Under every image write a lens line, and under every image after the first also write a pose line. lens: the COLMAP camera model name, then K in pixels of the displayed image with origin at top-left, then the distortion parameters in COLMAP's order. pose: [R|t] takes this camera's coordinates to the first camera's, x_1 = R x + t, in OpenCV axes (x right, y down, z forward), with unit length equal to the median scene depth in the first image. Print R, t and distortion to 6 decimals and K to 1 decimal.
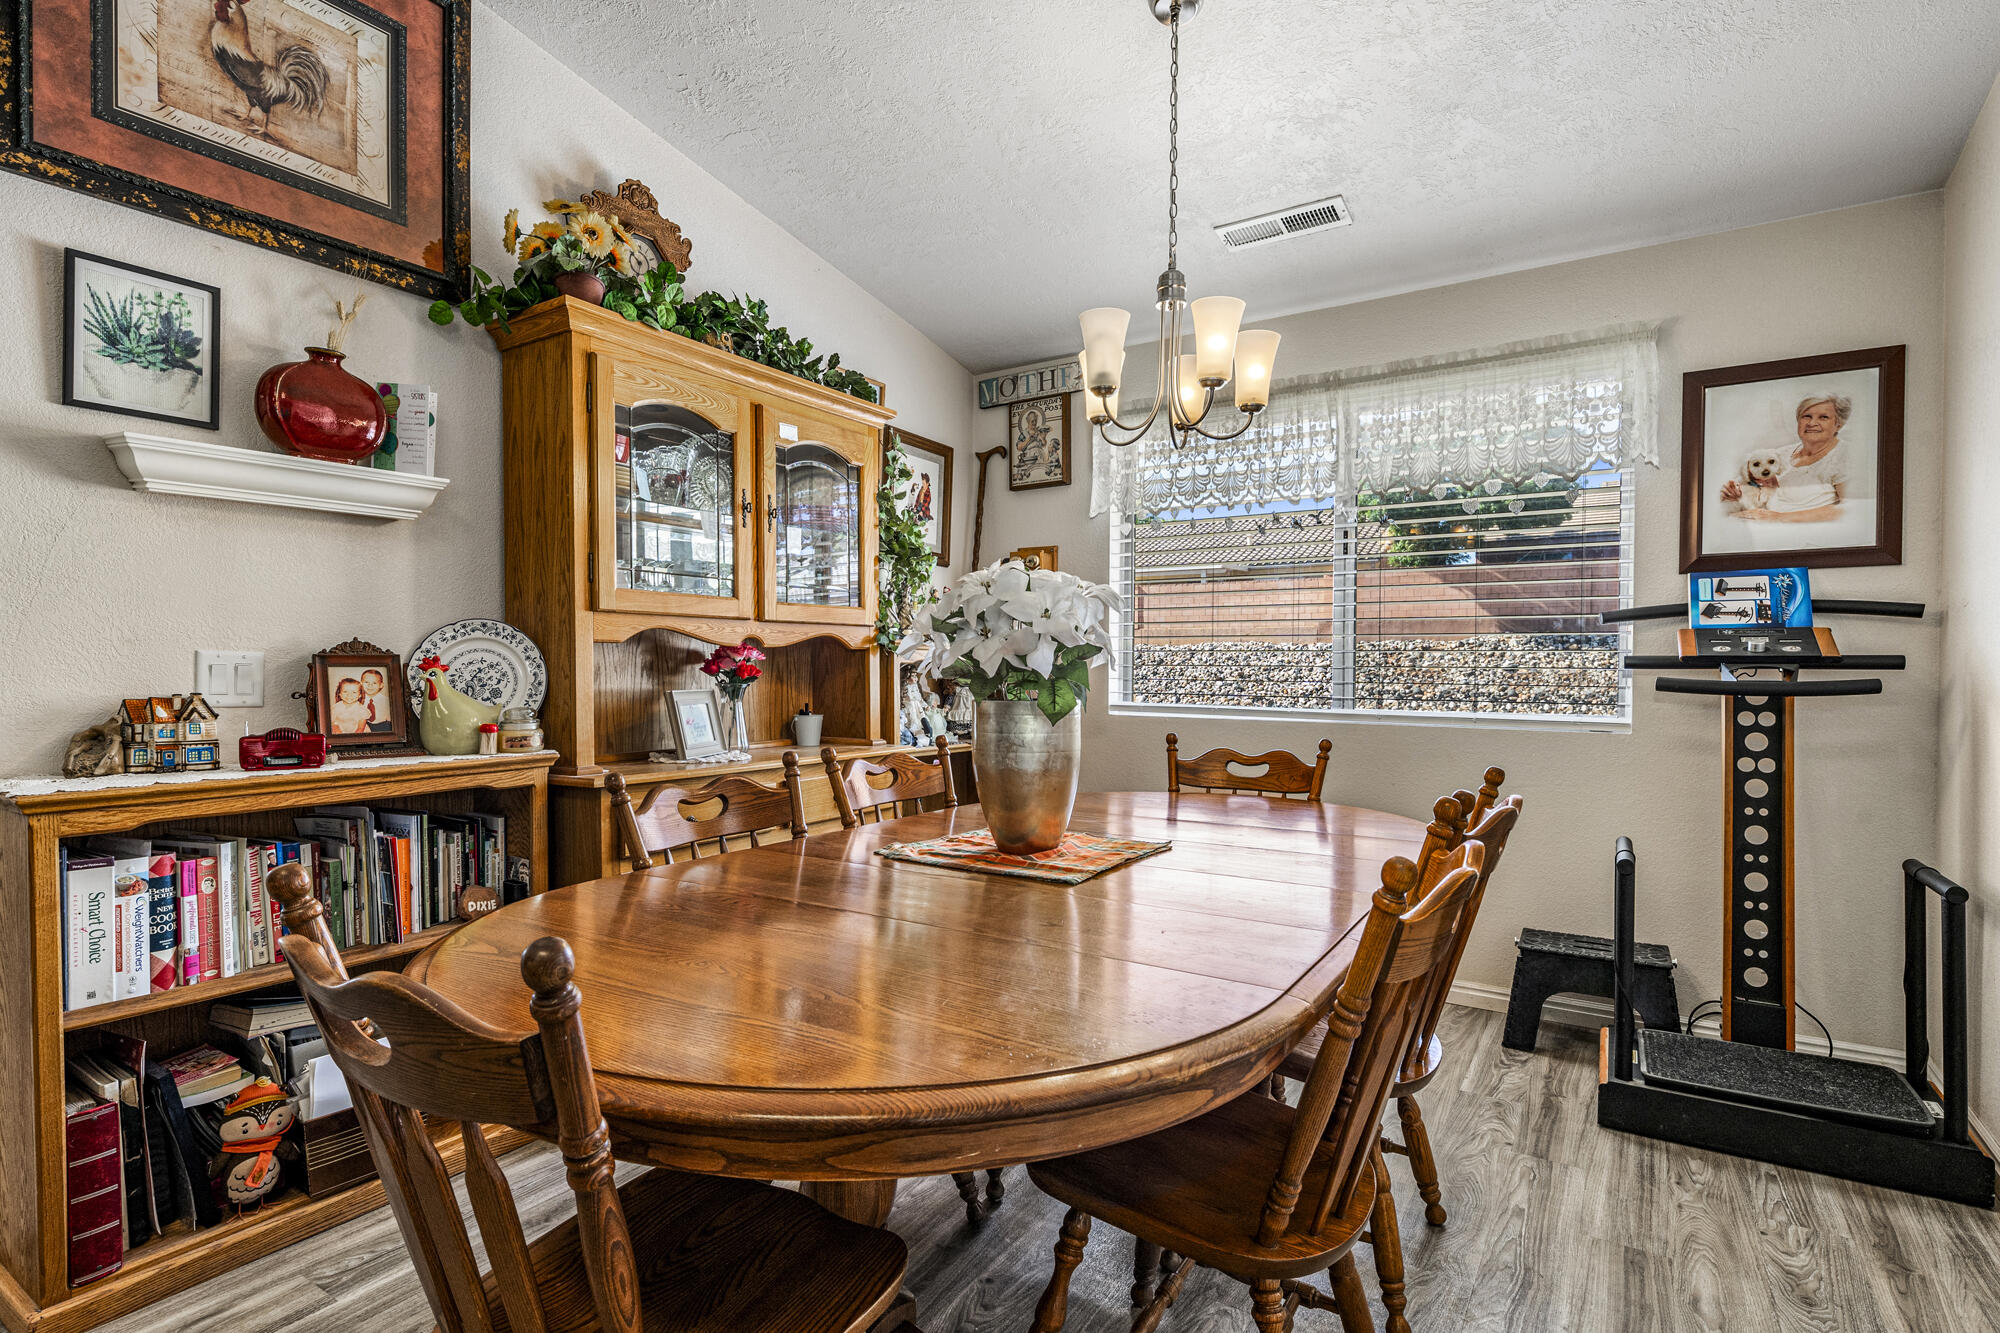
lens RADIAL K [[982.4, 0, 1005.7], [0, 982.4, 653.6], [0, 0, 1]] dist [-0.000407, -0.001443]
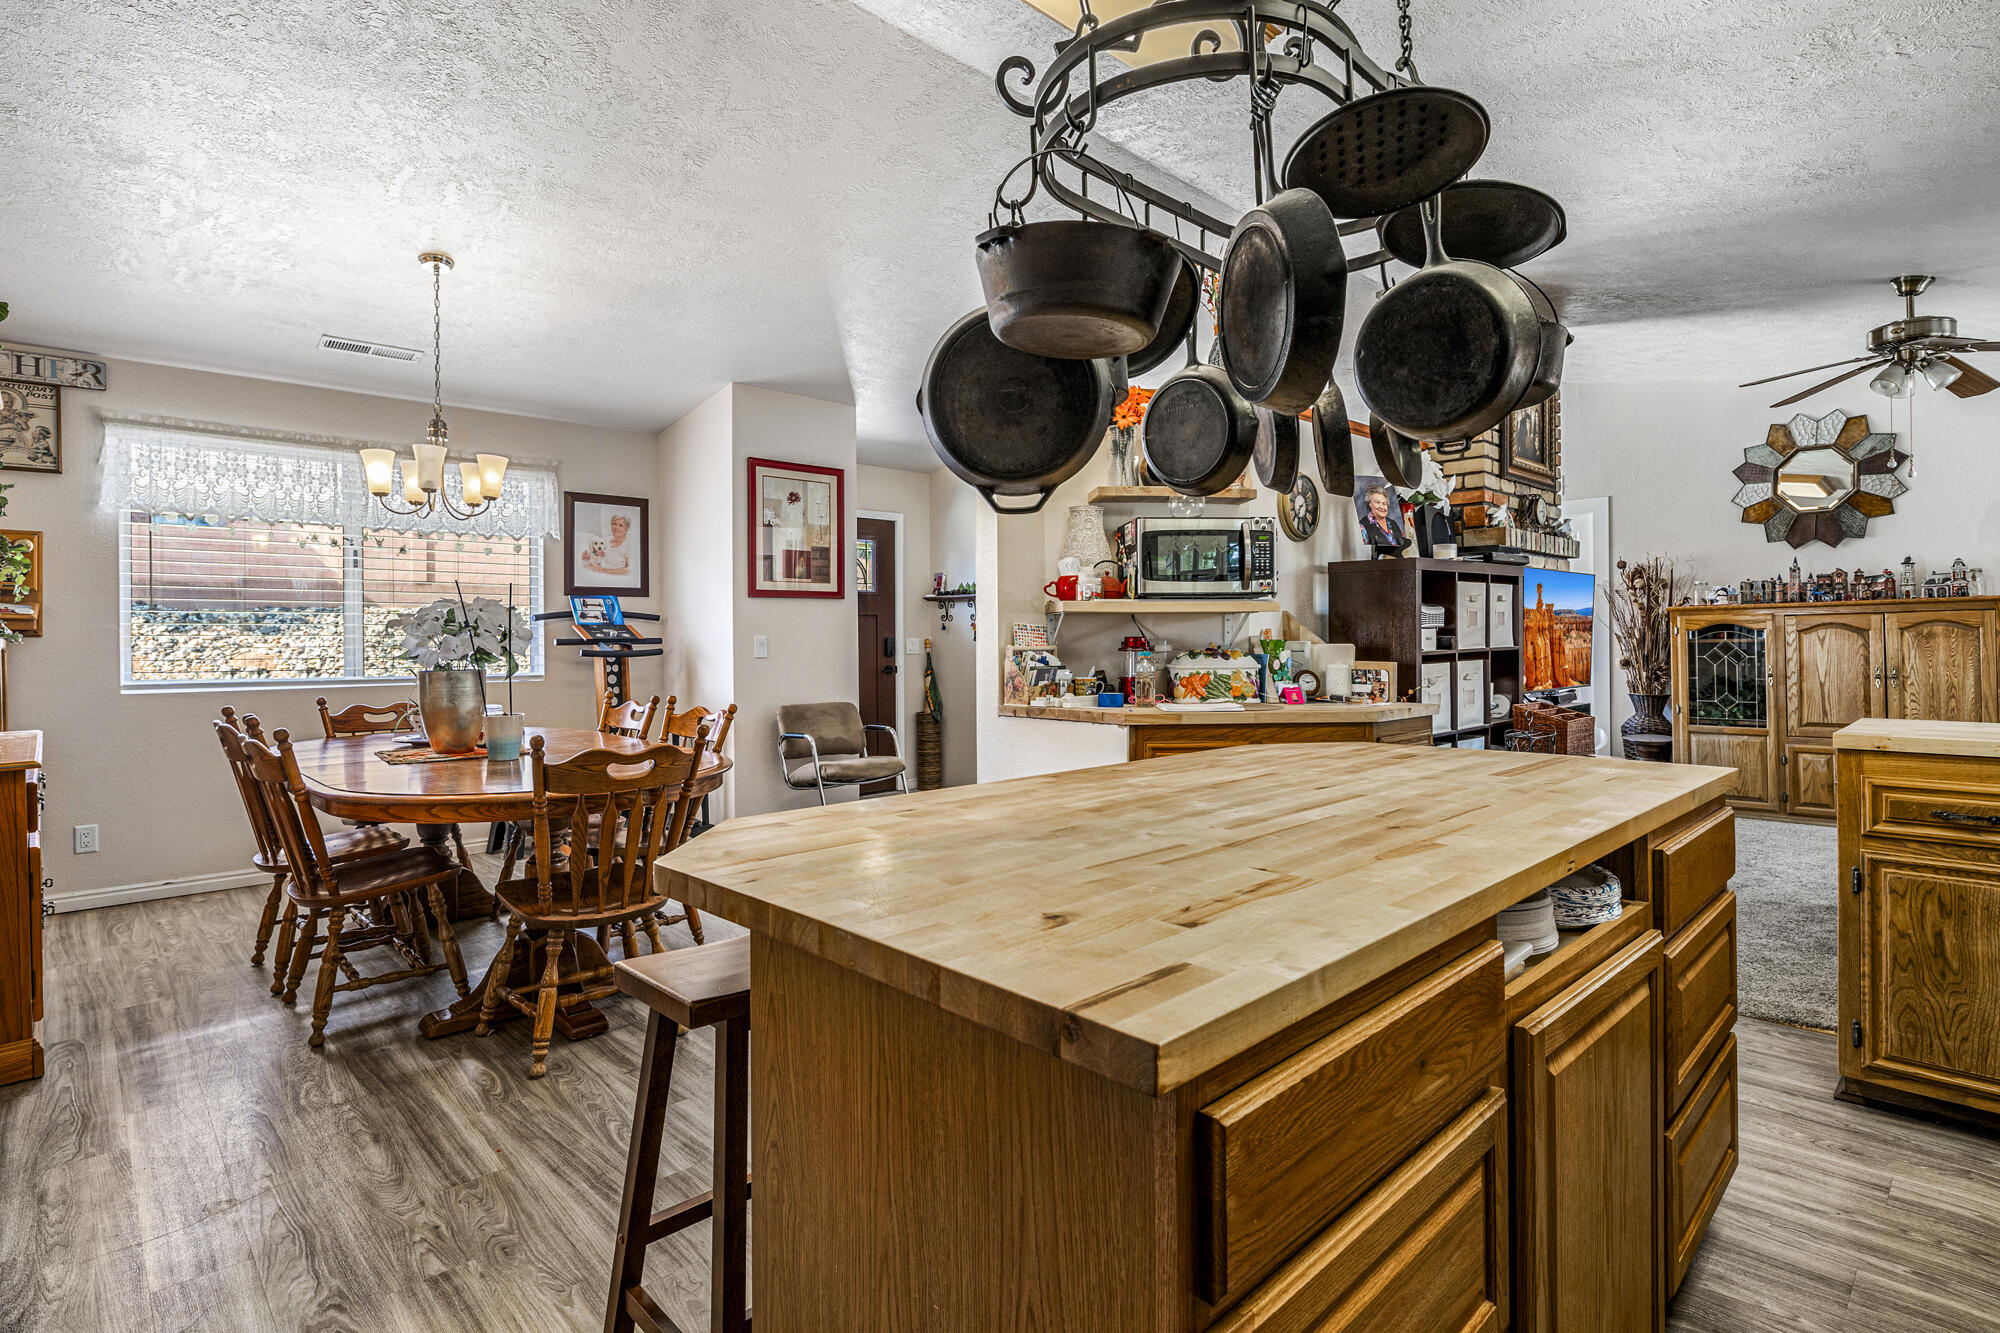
lens RADIAL K [[982.4, 0, 1005.7], [0, 982.4, 653.6], [0, 0, 1]] dist [-0.000407, -0.001443]
pose [[0.213716, -0.027834, 0.976499, -1.056715], [-0.006746, 0.999528, 0.029967, -0.032166], [-0.976873, -0.012992, 0.213427, -0.268425]]
